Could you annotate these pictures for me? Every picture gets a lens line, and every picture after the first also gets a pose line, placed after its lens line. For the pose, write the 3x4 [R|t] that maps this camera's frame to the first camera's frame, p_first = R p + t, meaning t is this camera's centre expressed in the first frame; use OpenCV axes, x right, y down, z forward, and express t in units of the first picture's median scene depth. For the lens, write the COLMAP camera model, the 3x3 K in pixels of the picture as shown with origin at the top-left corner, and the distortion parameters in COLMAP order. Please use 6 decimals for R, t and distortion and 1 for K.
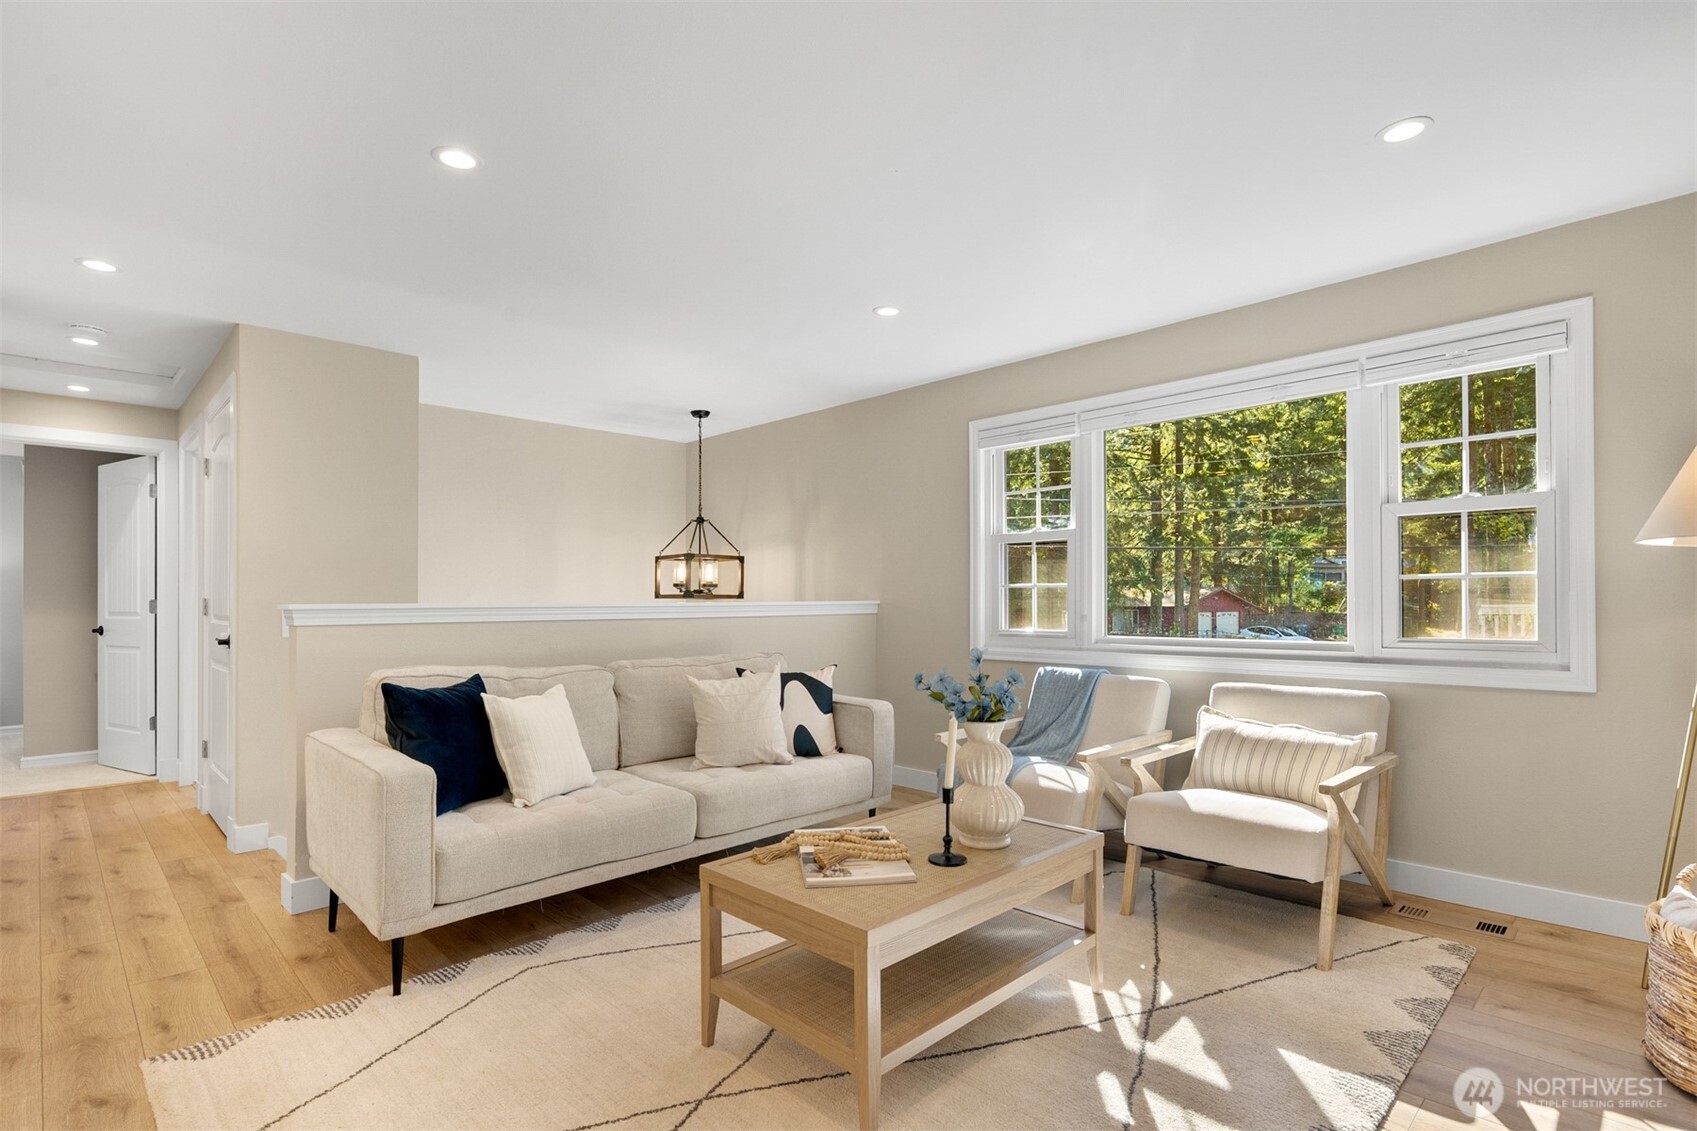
lens RADIAL K [[822.6, 0, 832.9], [0, 822.6, 594.3], [0, 0, 1]] dist [0.007883, -0.005985]
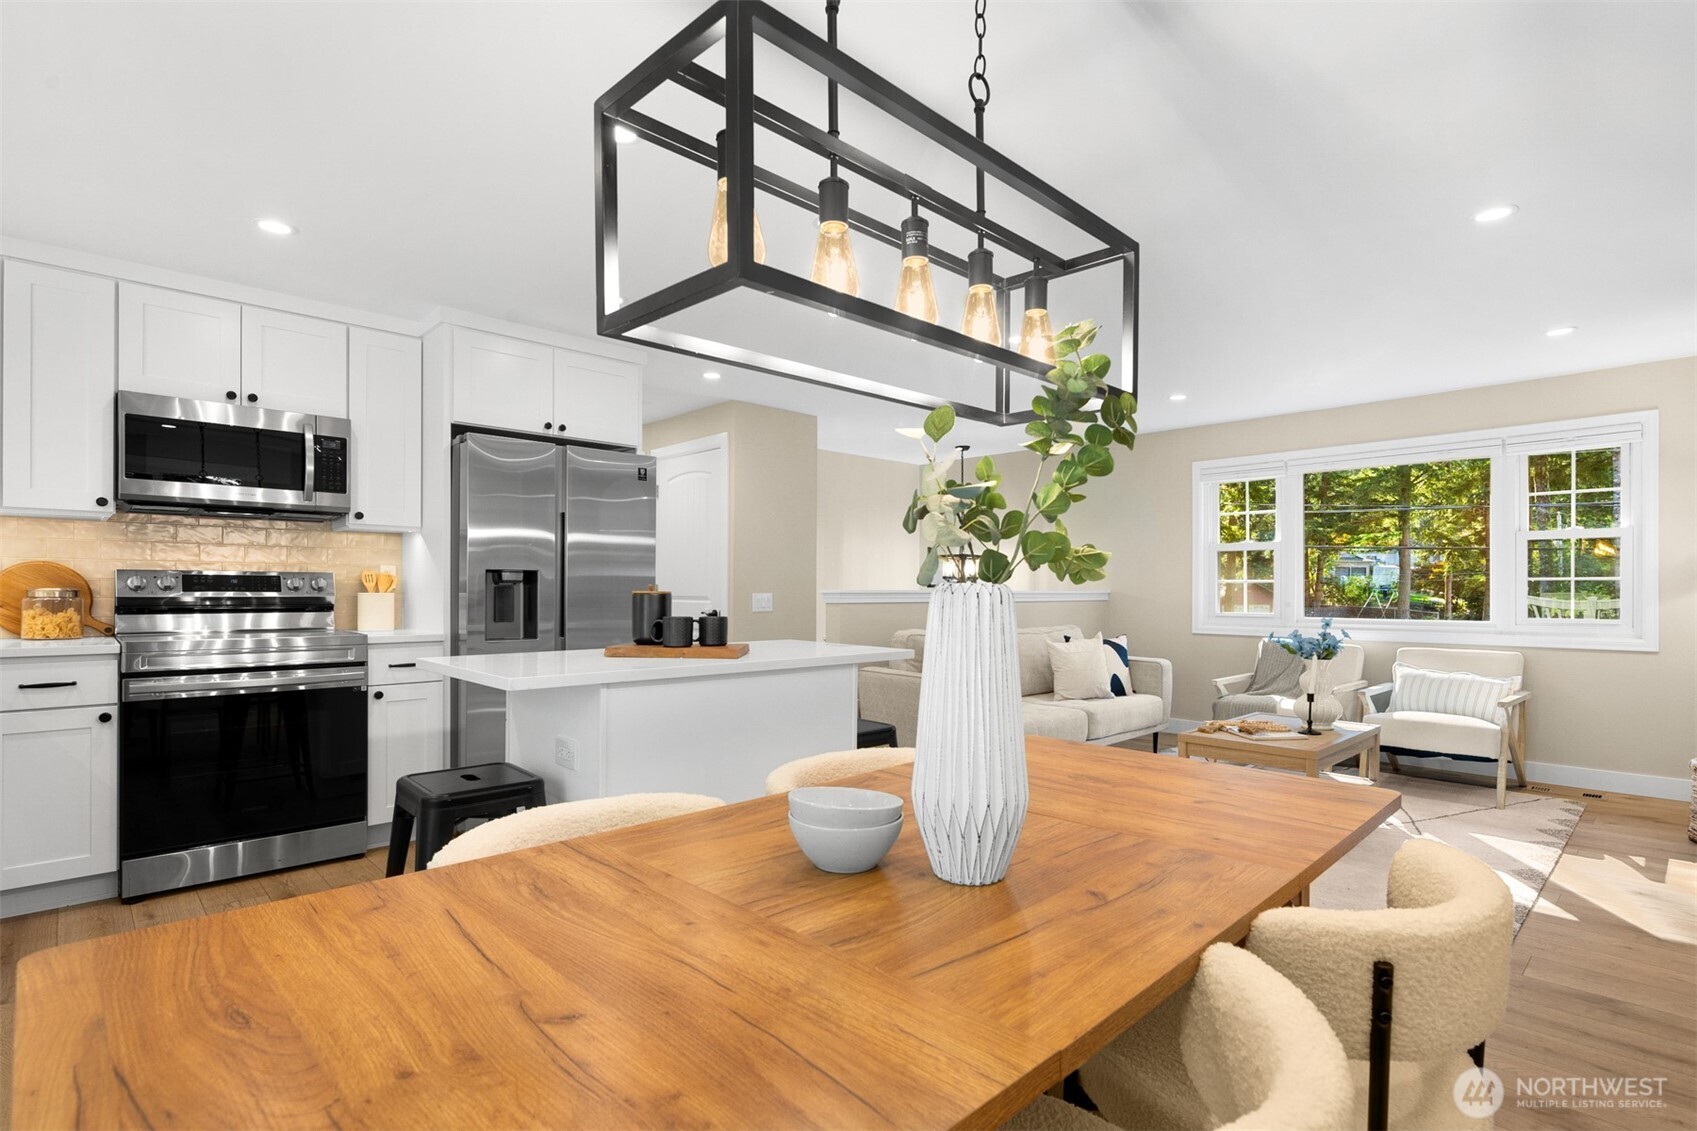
lens RADIAL K [[822.6, 0, 845.8], [0, 822.6, 584.2], [0, 0, 1]] dist [0.007883, -0.005985]
pose [[0.999918, 0.011047, -0.006516, -0.496856], [-0.011046, 0.999939, 0.000269, 0.001826], [0.006519, -0.000197, 0.999979, -0.473700]]
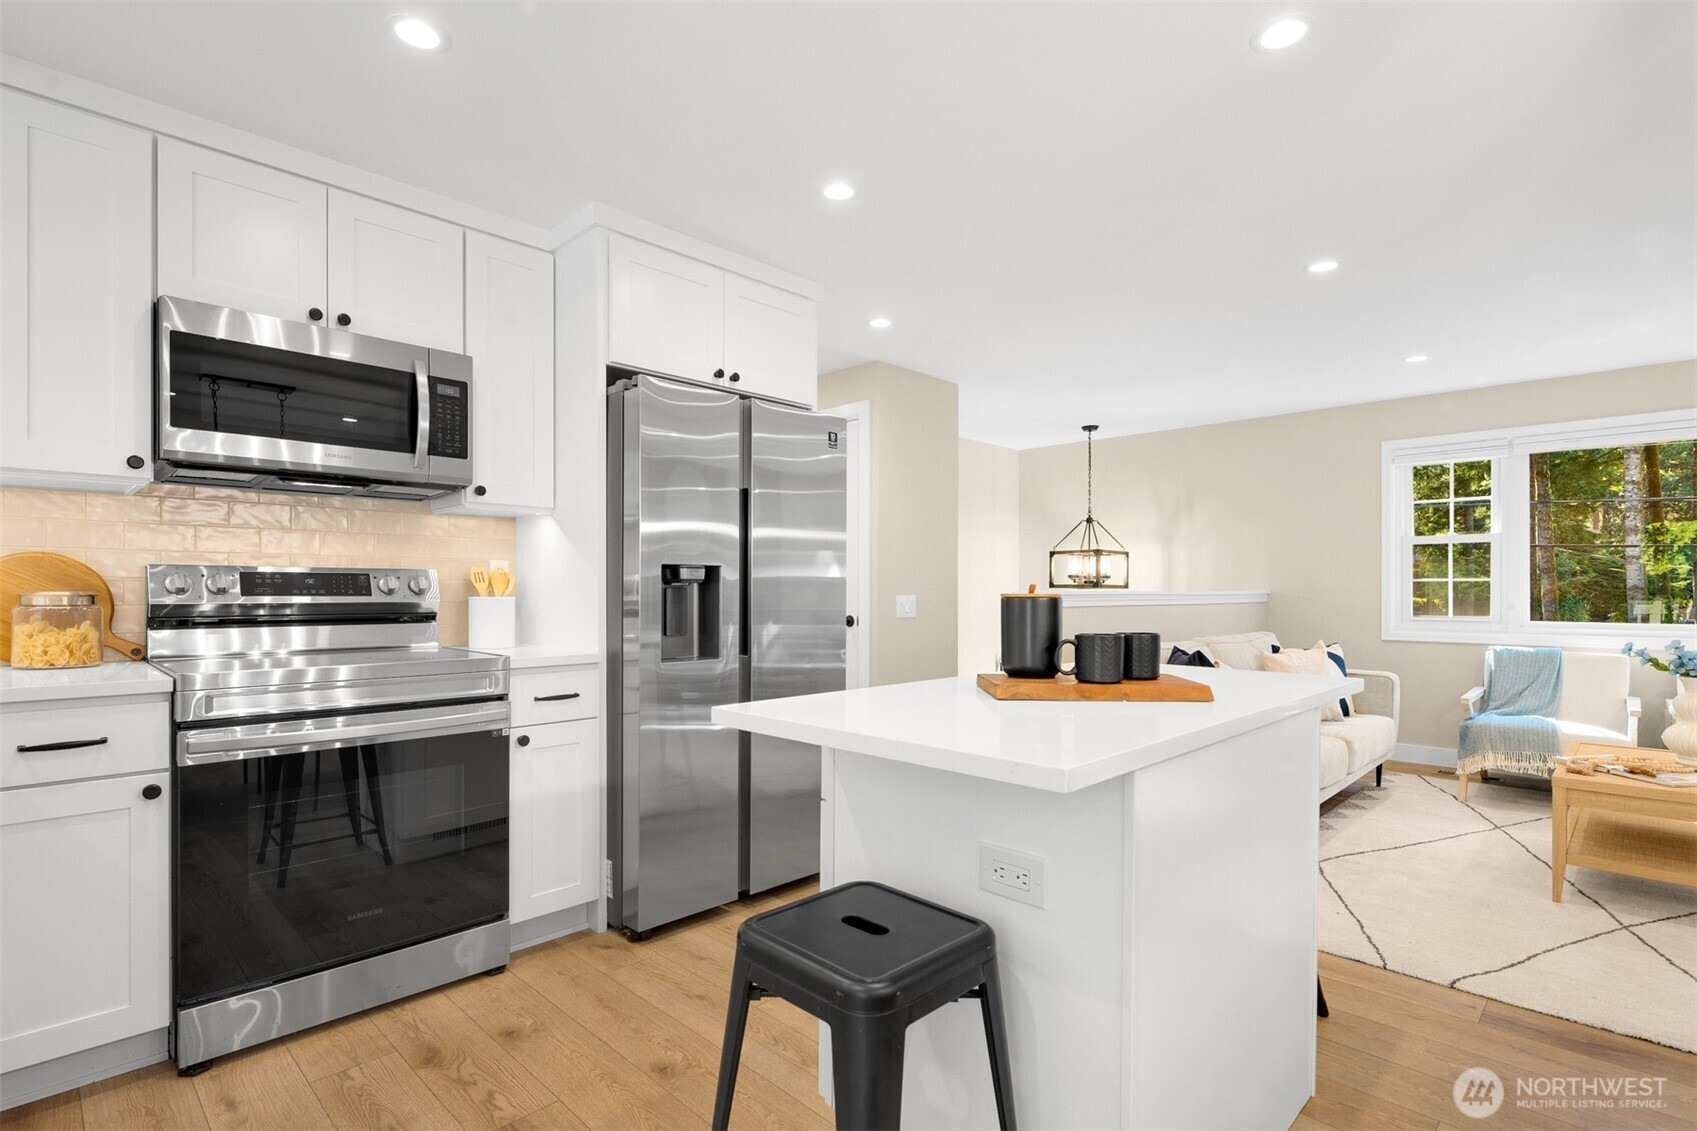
lens RADIAL K [[822.6, 0, 842.5], [0, 822.6, 588.2], [0, 0, 1]] dist [0.007883, -0.005985]
pose [[0.999672, 0.008470, 0.024188, -0.787129], [-0.008560, 0.999957, 0.003584, 0.005947], [-0.024157, -0.003790, 0.999701, -0.216765]]
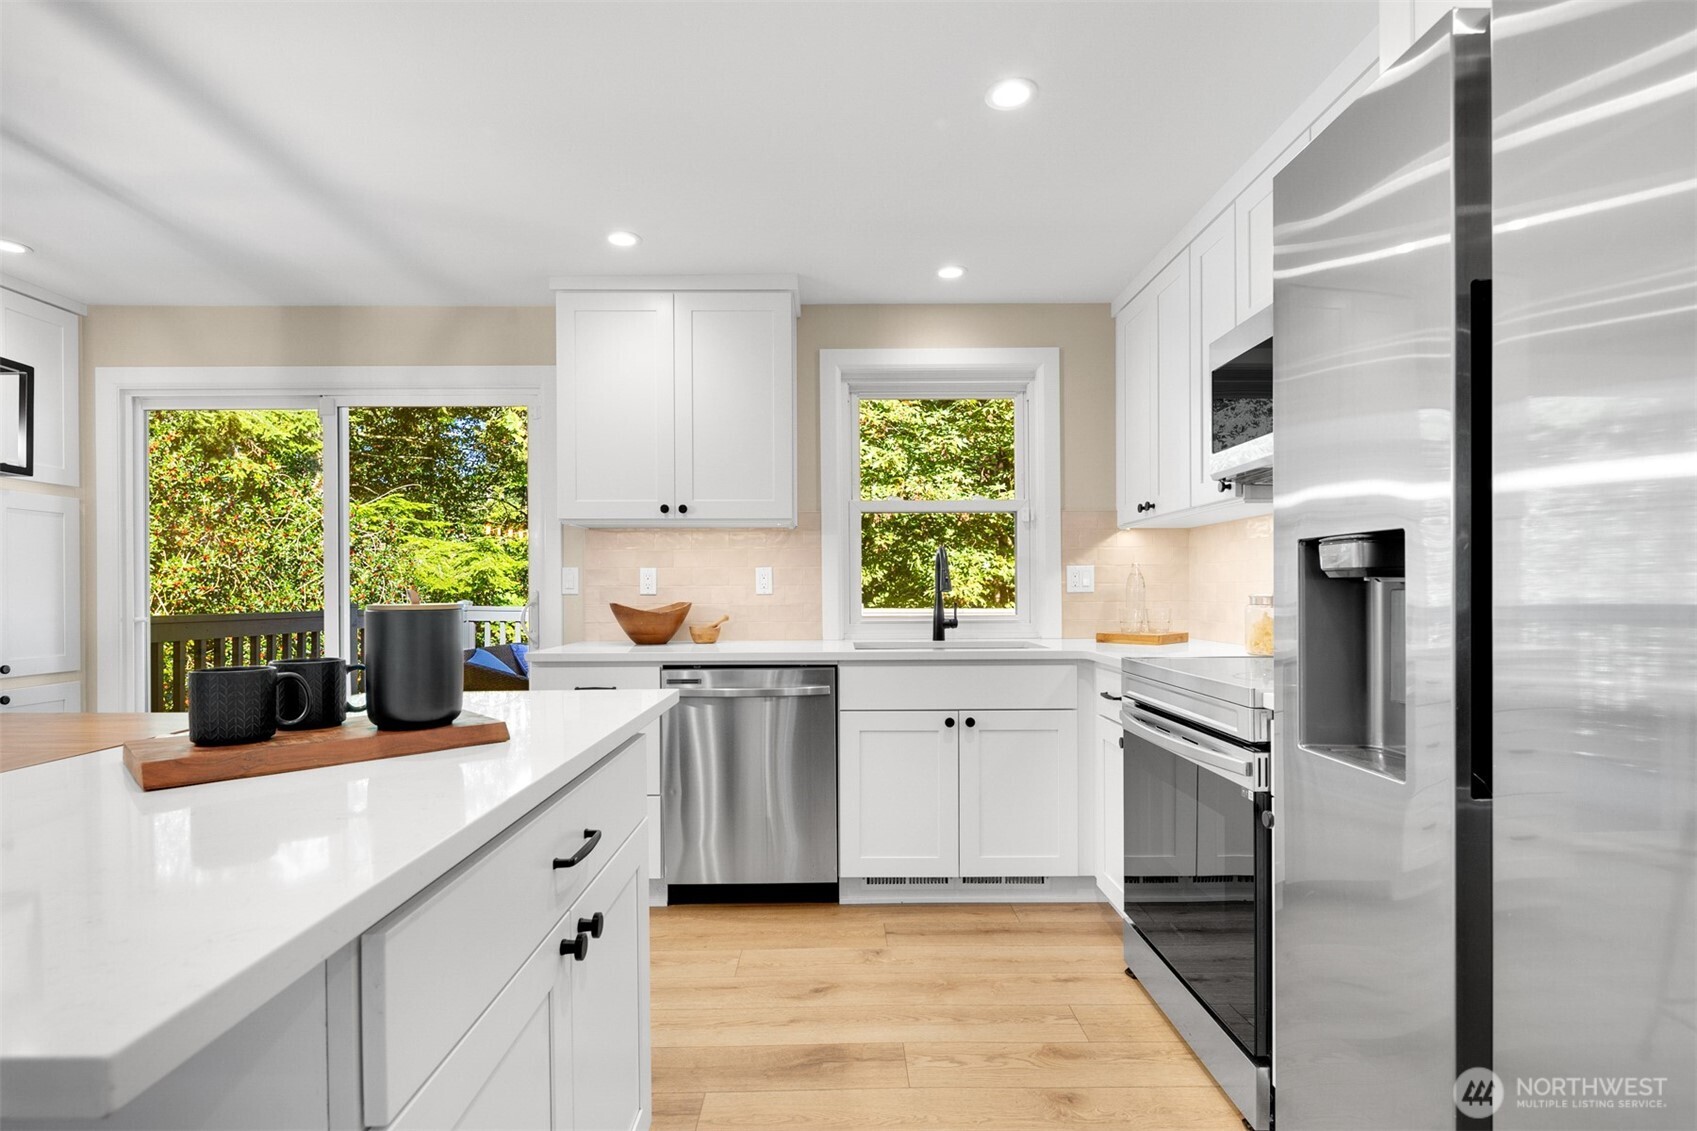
lens RADIAL K [[822.6, 0, 849.5], [0, 822.6, 592.7], [0, 0, 1]] dist [0.007883, -0.005985]
pose [[-0.684760, 0.012328, -0.728664, -0.552225], [0.012607, 0.999908, 0.005070, 0.006570], [0.728660, -0.005715, -0.684852, 0.592710]]
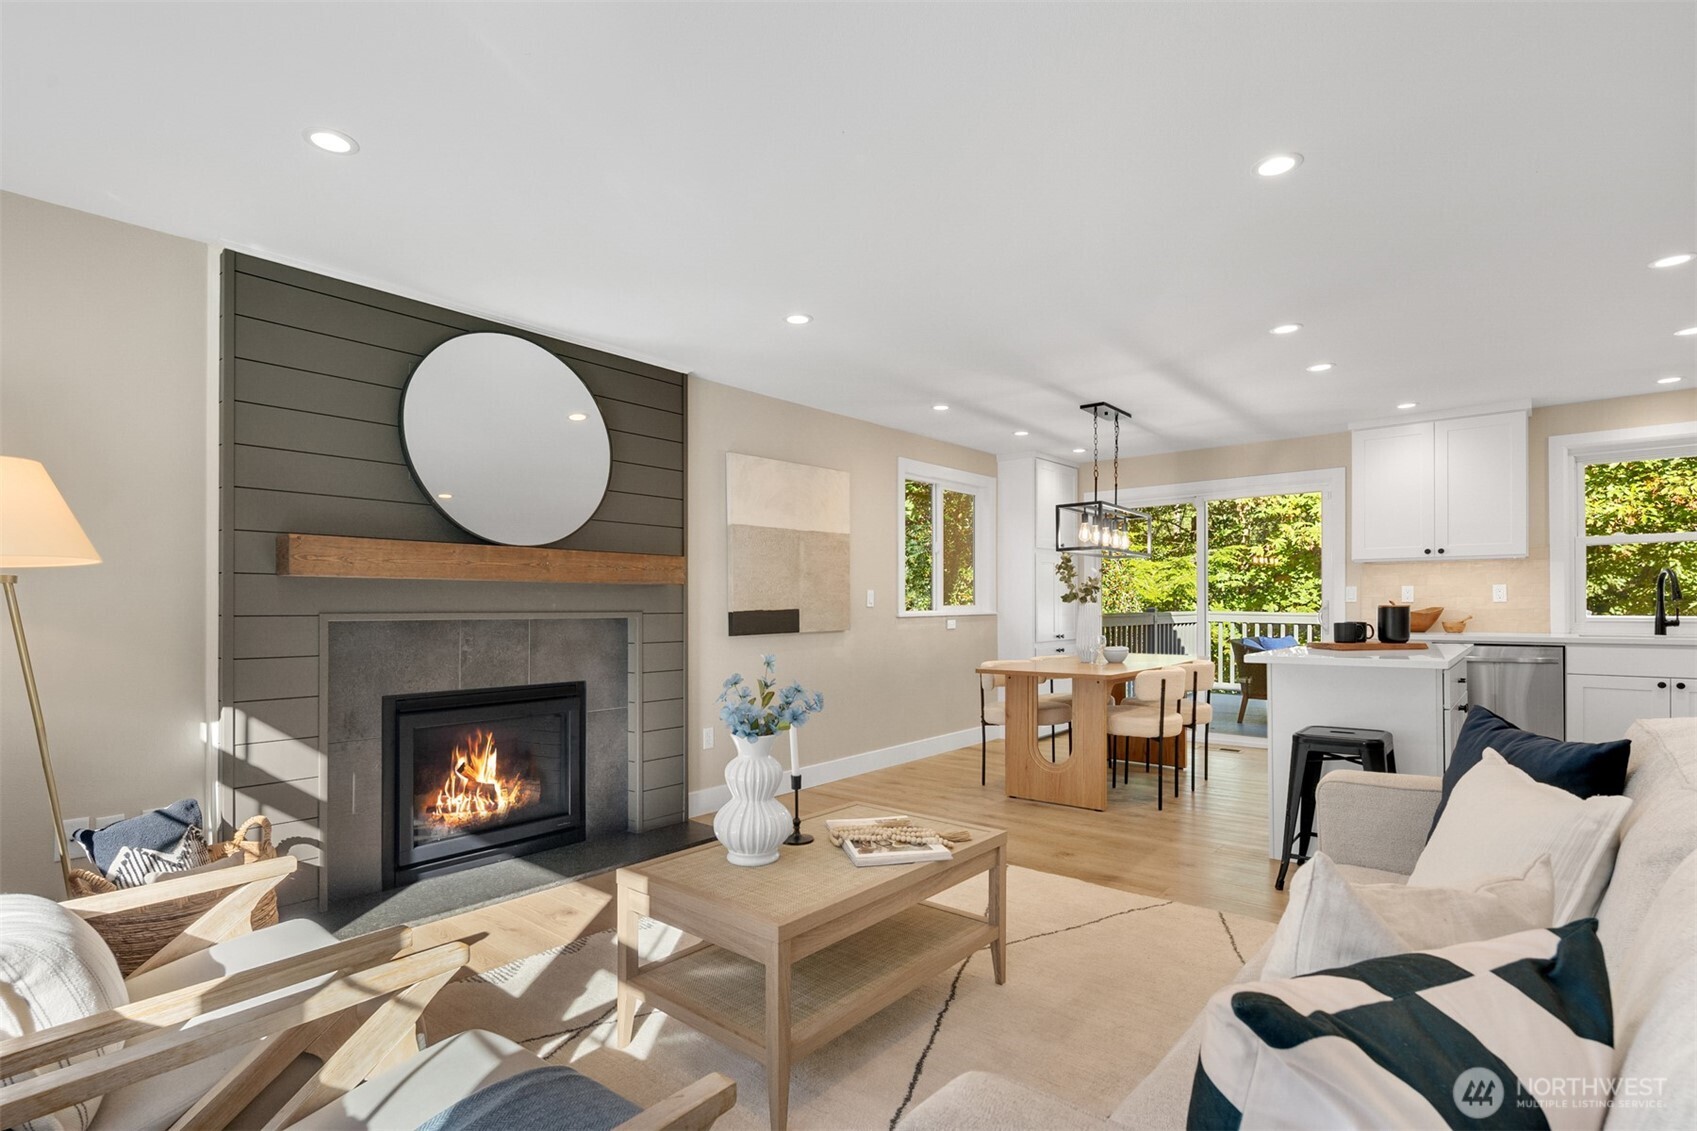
lens RADIAL K [[822.6, 0, 833.9], [0, 822.6, 609.9], [0, 0, 1]] dist [0.007883, -0.005985]
pose [[-0.996284, 0.014214, -0.084952, 0.069918], [0.013897, 0.999894, 0.004321, 0.003263], [0.085005, 0.003125, -0.996376, 1.175070]]
